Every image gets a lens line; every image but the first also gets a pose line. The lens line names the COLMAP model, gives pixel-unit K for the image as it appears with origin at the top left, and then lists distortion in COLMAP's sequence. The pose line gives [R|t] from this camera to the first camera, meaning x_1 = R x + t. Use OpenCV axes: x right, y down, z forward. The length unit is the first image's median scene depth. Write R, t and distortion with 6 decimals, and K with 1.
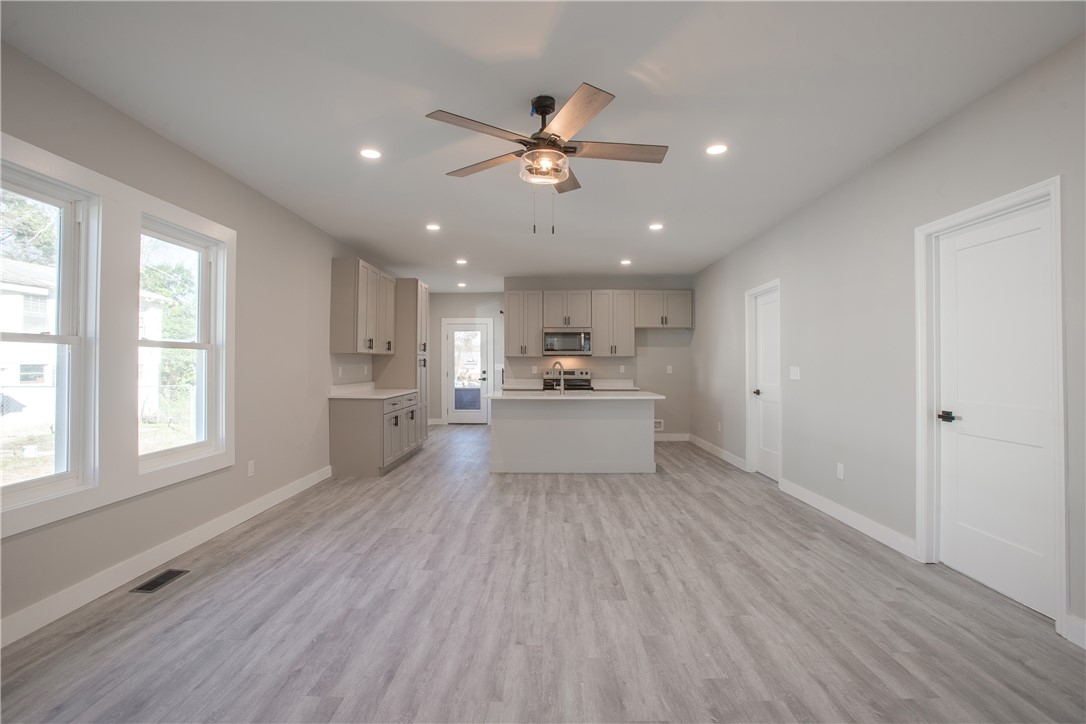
lens RADIAL K [[493.3, 0, 558.9], [0, 493.3, 356.7], [0, 0, 1]] dist [-0.063288, 0.020714]
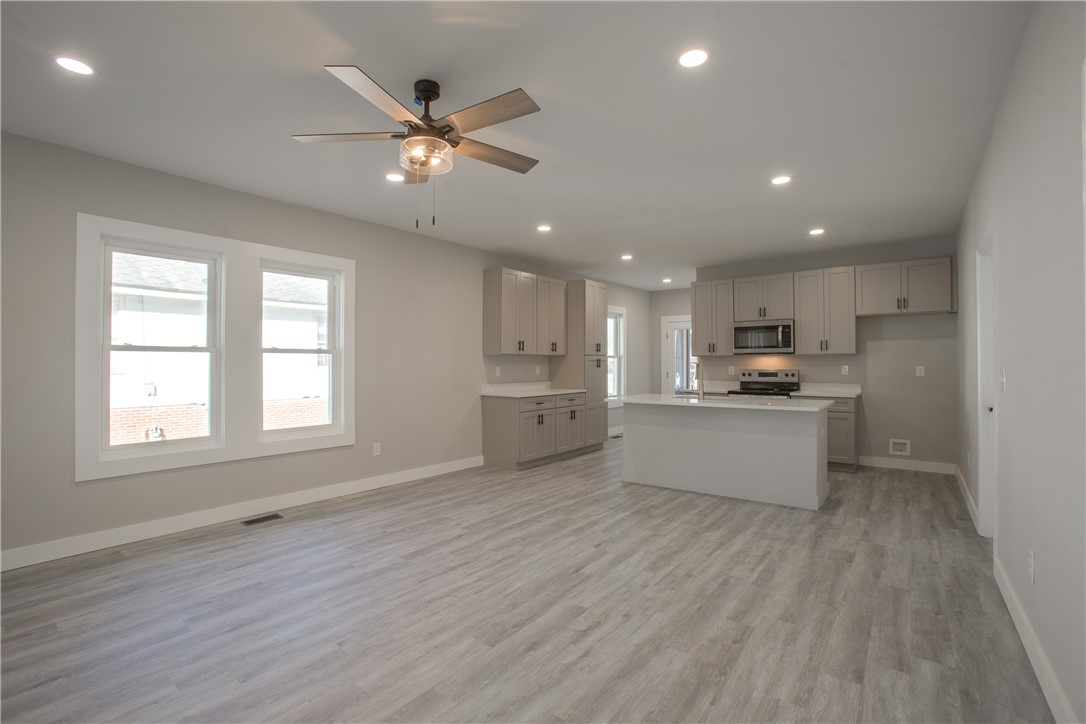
lens RADIAL K [[493.3, 0, 539.8], [0, 493.3, 357.3], [0, 0, 1]] dist [-0.063288, 0.020714]
pose [[0.790666, -0.011773, -0.612135, 0.520232], [0.011498, 0.999924, -0.004380, 0.006645], [0.612140, -0.003575, 0.790741, 0.288057]]
